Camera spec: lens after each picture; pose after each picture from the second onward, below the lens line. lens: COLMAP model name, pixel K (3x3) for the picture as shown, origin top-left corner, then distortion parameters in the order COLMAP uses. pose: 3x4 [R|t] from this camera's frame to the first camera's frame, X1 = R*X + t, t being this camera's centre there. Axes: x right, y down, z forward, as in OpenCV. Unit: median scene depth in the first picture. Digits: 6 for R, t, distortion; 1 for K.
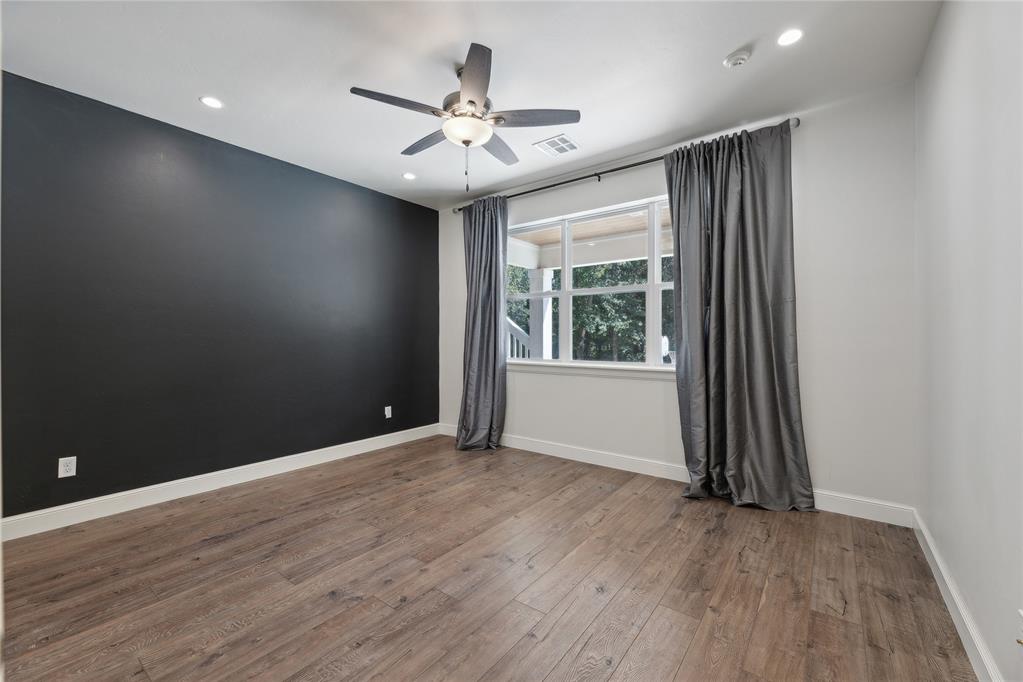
lens RADIAL K [[422.5, 0, 511.4], [0, 422.5, 338.0], [0, 0, 1]] dist [0.000021, 0.000832]
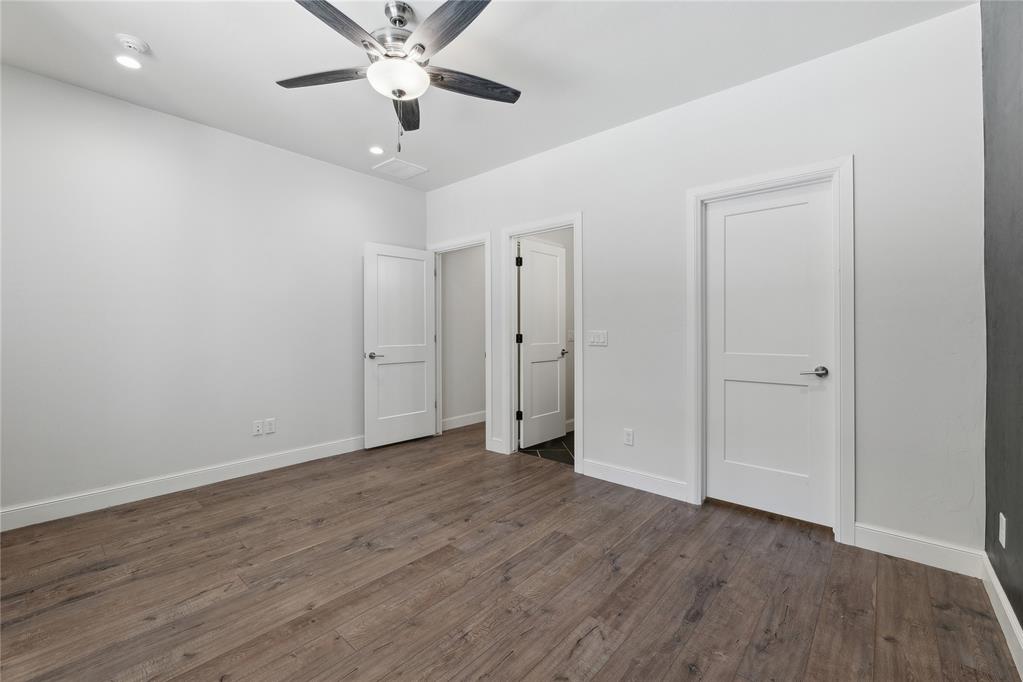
lens RADIAL K [[422.5, 0, 511.5], [0, 422.5, 335.5], [0, 0, 1]] dist [0.000021, 0.000832]
pose [[-0.998005, 0.002073, 0.063096, -0.408988], [0.002906, 0.999910, 0.013116, -0.000076], [-0.063063, 0.013274, -0.997921, 1.968391]]
